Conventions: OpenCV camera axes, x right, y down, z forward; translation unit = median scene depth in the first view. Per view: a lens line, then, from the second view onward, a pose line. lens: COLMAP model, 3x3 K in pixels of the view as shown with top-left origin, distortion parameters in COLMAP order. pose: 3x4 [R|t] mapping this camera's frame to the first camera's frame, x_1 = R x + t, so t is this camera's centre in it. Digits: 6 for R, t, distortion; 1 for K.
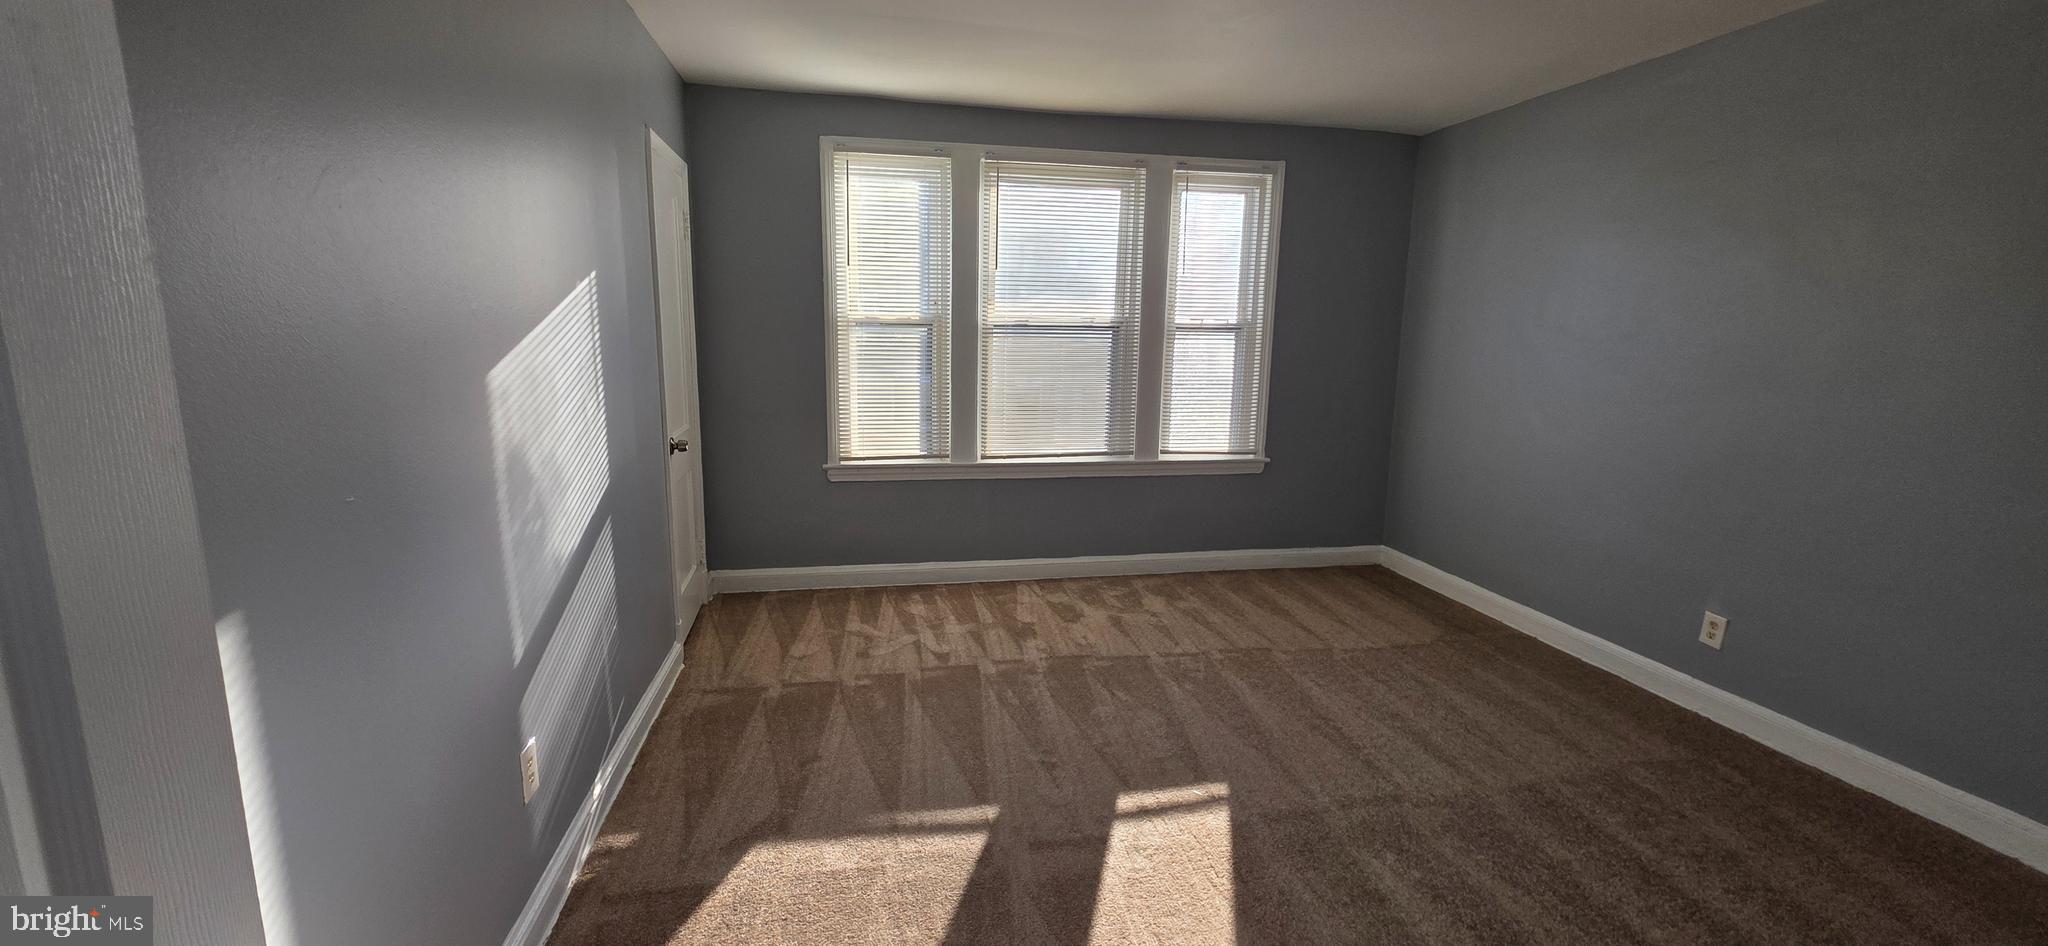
lens RADIAL K [[799.5, 0, 1024.9], [0, 799.5, 465.8], [0, 0, 1]] dist [-0.000216, 0.000021]
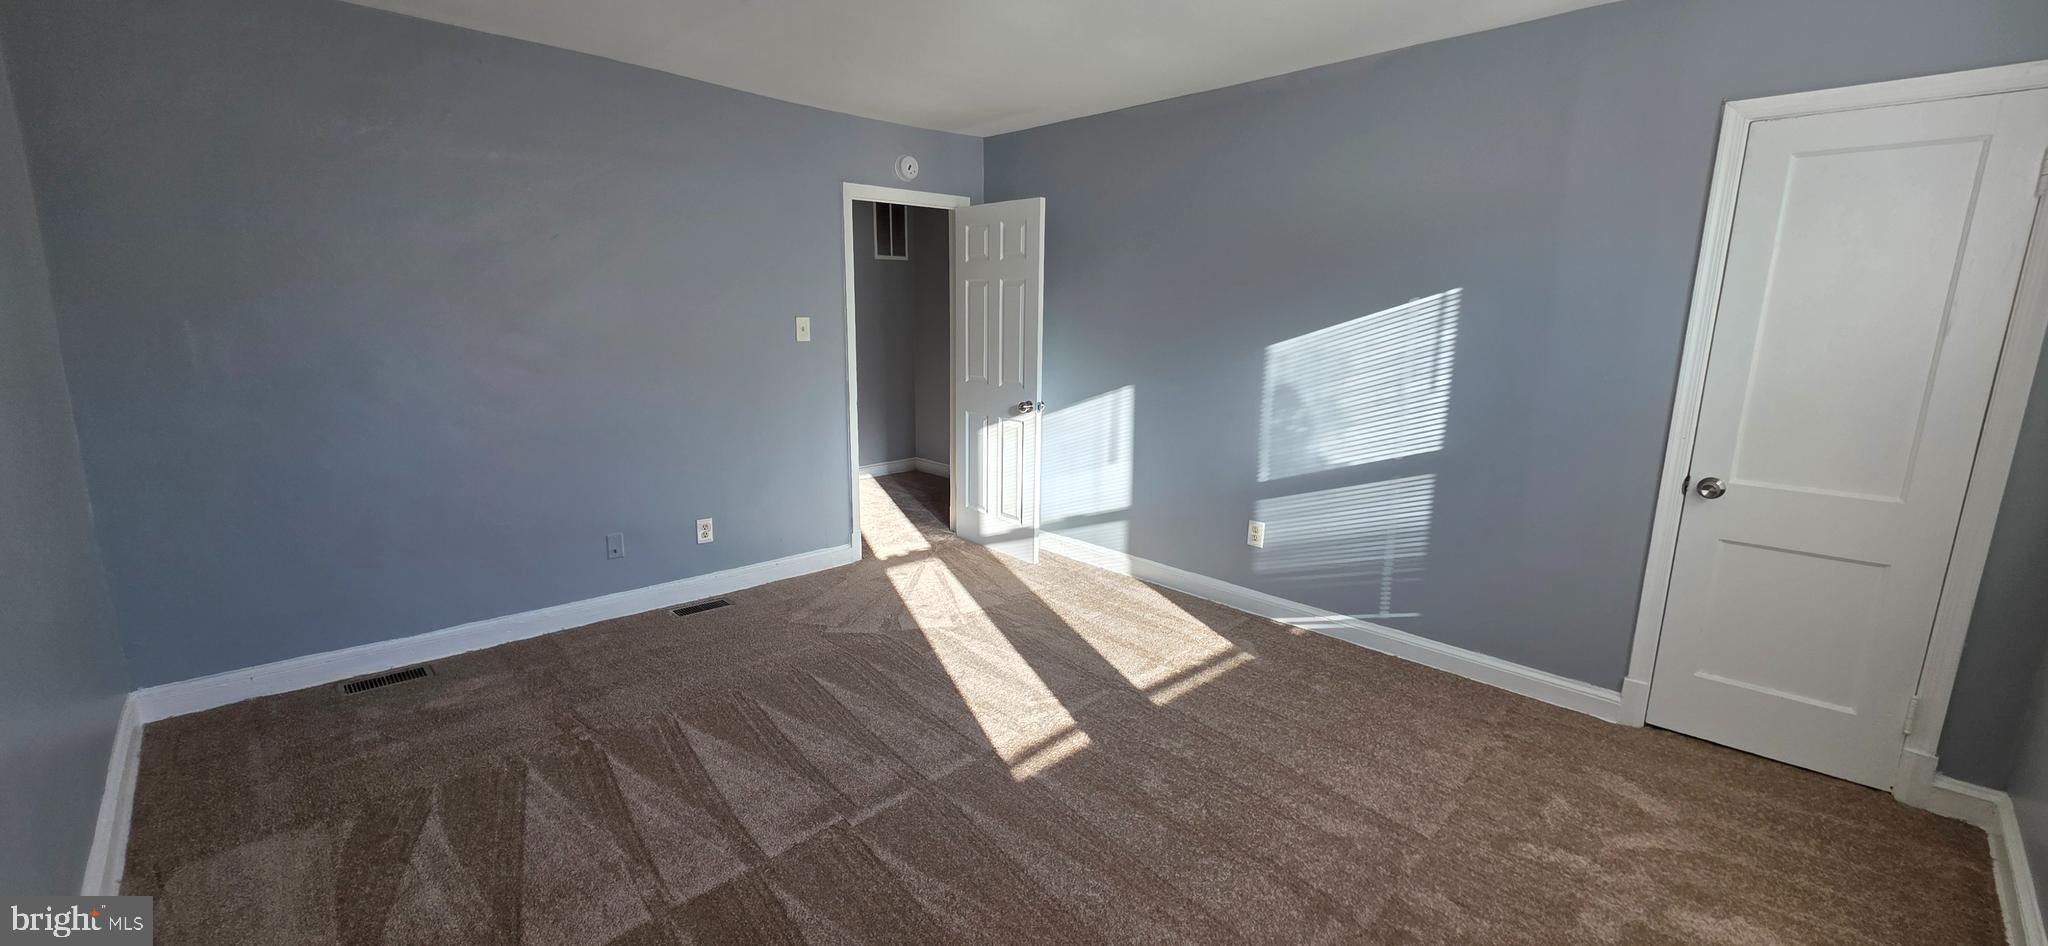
lens RADIAL K [[836.8, 0, 1014.8], [0, 836.8, 474.8], [0, 0, 1]] dist [0.000378, 0.000036]
pose [[-0.841509, 0.090669, -0.532580, 0.473042], [-0.112840, 0.934574, 0.337400, -0.192275], [0.528328, 0.344021, -0.776221, 1.016449]]
